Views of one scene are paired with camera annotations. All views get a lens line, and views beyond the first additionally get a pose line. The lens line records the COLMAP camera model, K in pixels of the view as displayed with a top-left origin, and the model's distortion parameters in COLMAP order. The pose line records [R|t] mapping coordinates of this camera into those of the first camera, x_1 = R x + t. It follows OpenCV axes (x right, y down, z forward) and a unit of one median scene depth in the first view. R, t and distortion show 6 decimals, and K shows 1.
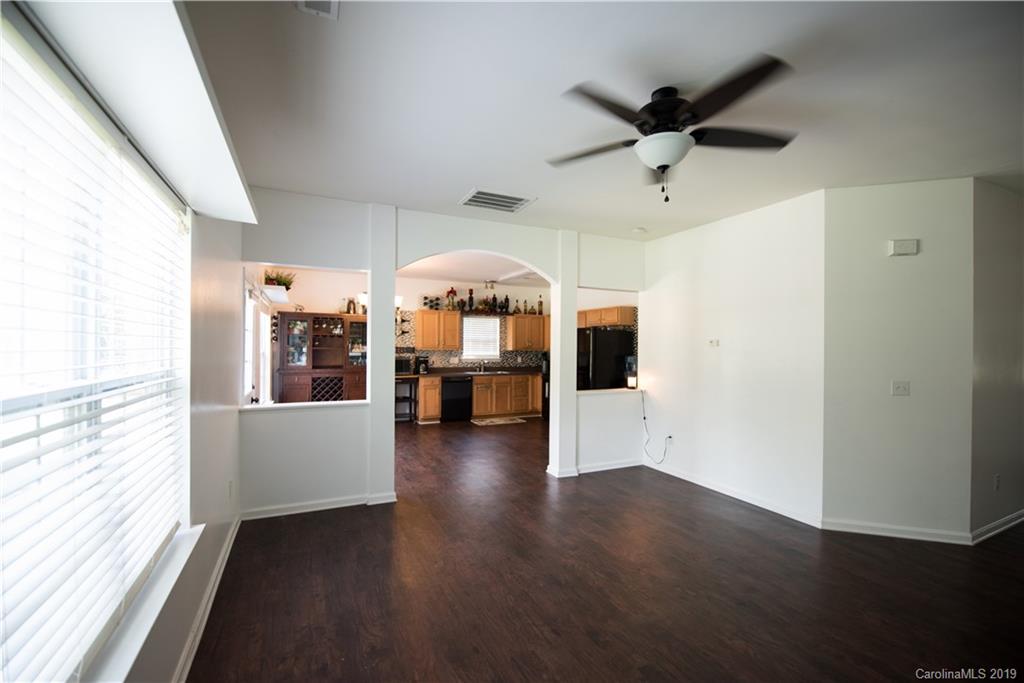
lens RADIAL K [[442.3, 0, 512.5], [0, 442.3, 344.6], [0, 0, 1]] dist [-0.019595, -0.002613]
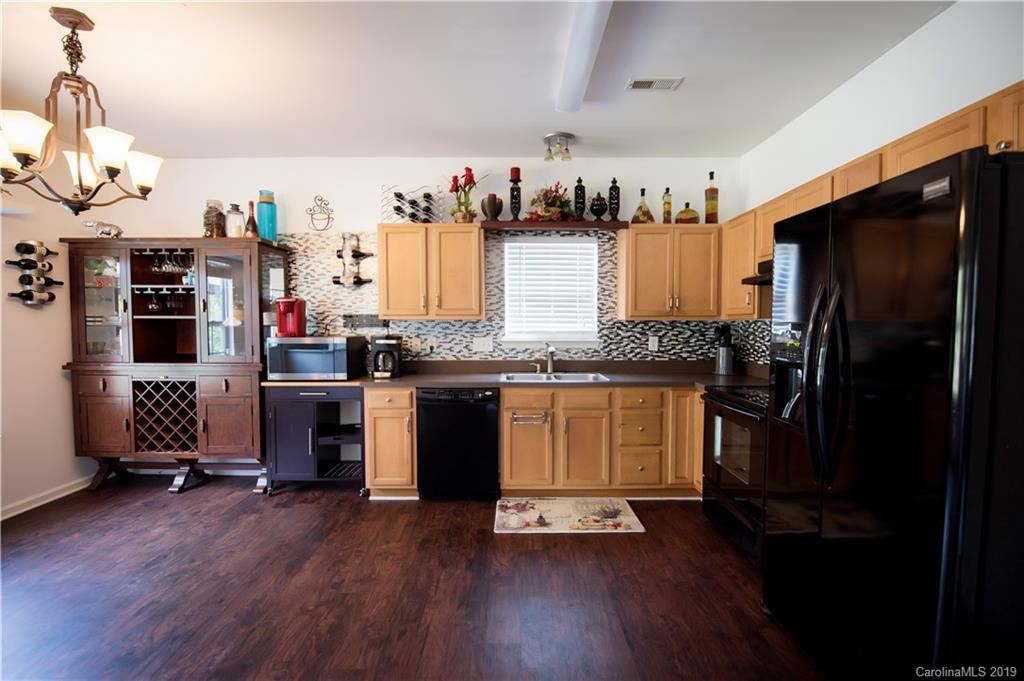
lens RADIAL K [[442.3, 0, 510.1], [0, 442.3, 341.1], [0, 0, 1]] dist [-0.019595, -0.002613]
pose [[0.898411, 0.007740, -0.439088, 0.078895], [0.010179, 0.999209, 0.038441, 0.016018], [0.439038, -0.039005, 0.897621, 0.623482]]
